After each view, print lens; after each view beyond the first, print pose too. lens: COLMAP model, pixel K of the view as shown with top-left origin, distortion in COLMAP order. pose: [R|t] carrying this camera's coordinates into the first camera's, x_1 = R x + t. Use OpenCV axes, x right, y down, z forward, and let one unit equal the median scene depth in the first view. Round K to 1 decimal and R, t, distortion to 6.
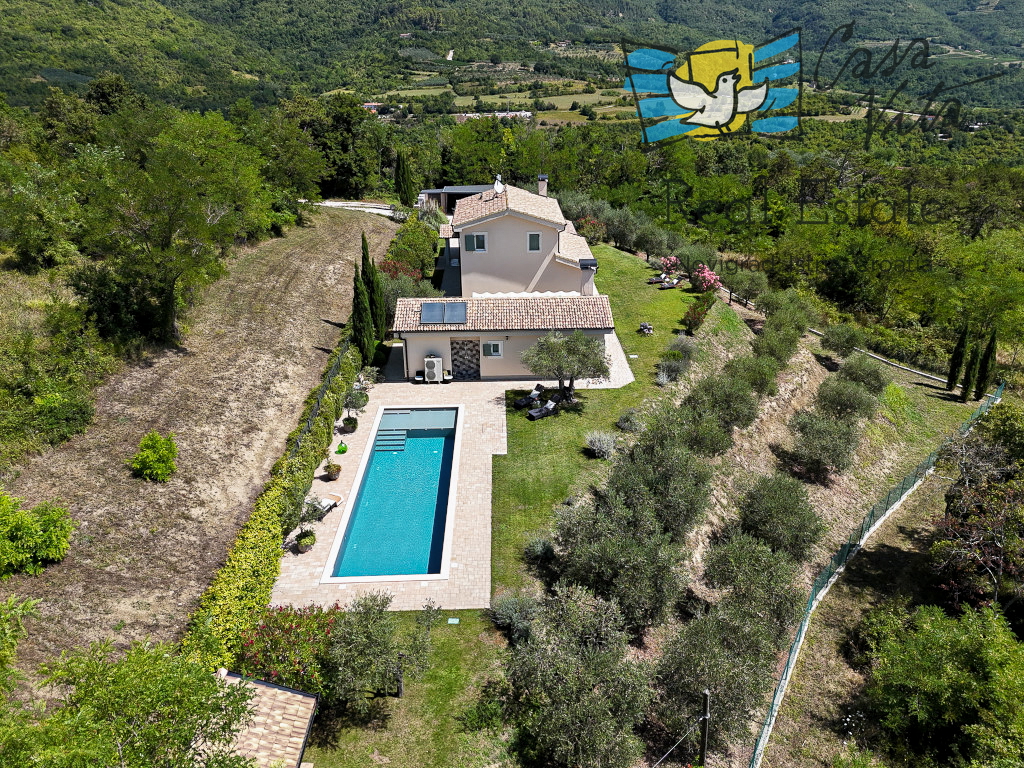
lens RADIAL K [[754.4, 0, 512.0], [0, 754.4, 384.0], [0, 0, 1]] dist [0.065101, -0.054025]
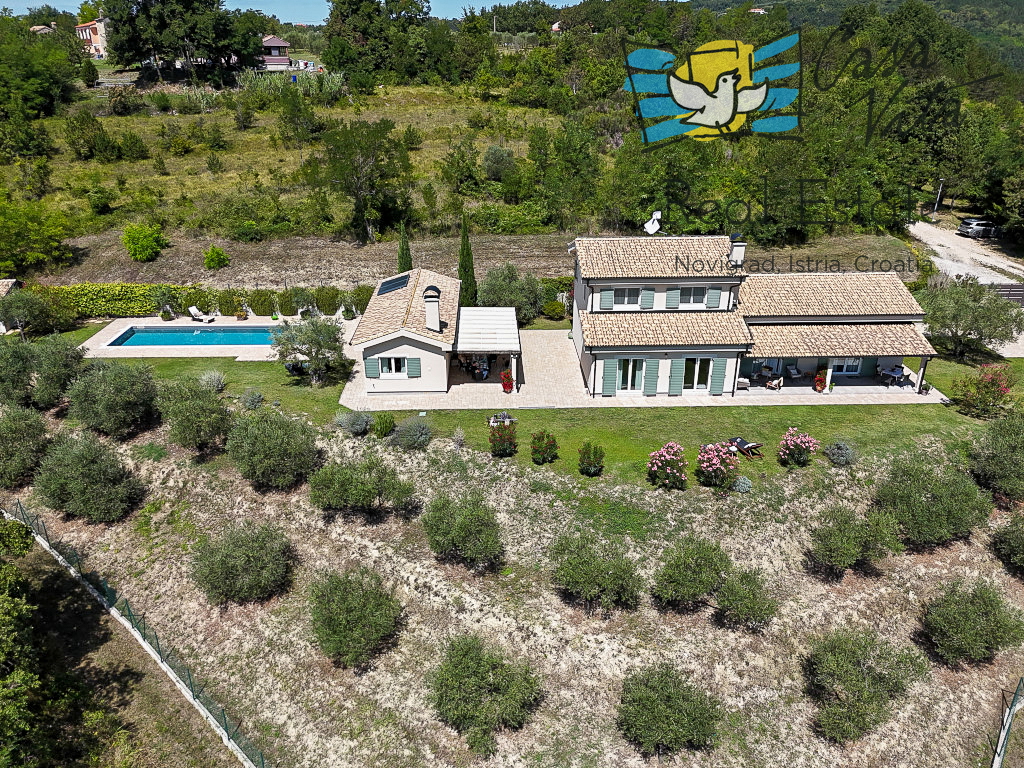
lens RADIAL K [[754.4, 0, 512.0], [0, 754.4, 384.0], [0, 0, 1]] dist [0.065101, -0.054025]
pose [[0.015506, 0.406256, -0.913628, 1.012063], [-0.408891, 0.836418, 0.364984, -0.455170], [0.912451, 0.367915, 0.179085, 1.007802]]
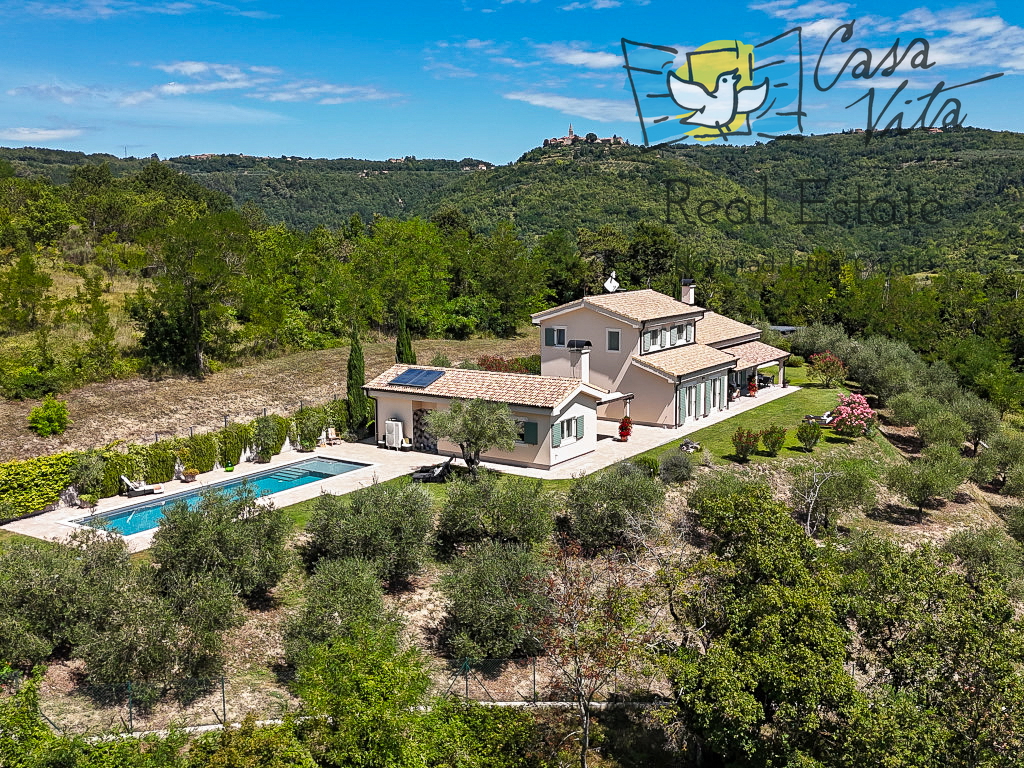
lens RADIAL K [[988.8, 0, 512.0], [0, 988.8, 384.0], [0, 0, 1]] dist [0.098744, -0.148434]
pose [[0.811146, 0.087277, -0.578295, 0.726980], [-0.233621, 0.954839, -0.183584, 0.113862], [0.536156, 0.284015, 0.794904, 0.072873]]
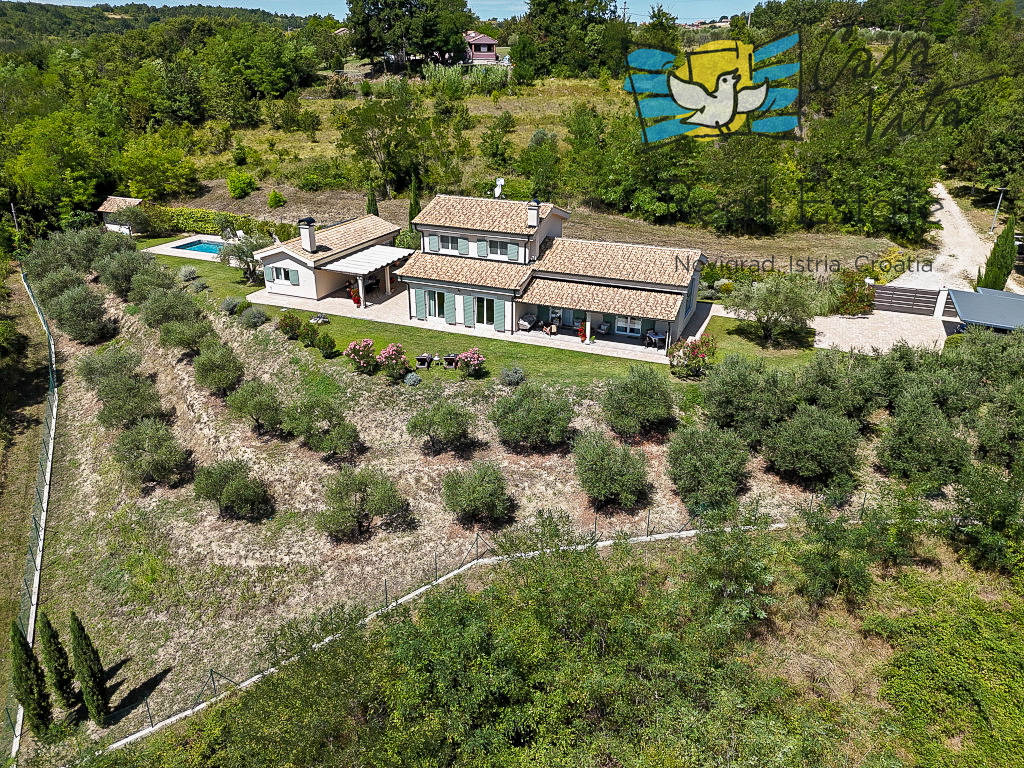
lens RADIAL K [[754.4, 0, 512.0], [0, 754.4, 384.0], [0, 0, 1]] dist [0.065101, -0.054025]
pose [[-0.394622, 0.374841, -0.838909, 1.139683], [-0.377312, 0.766369, 0.519917, -0.750711], [0.837800, 0.521701, -0.160994, 1.678211]]
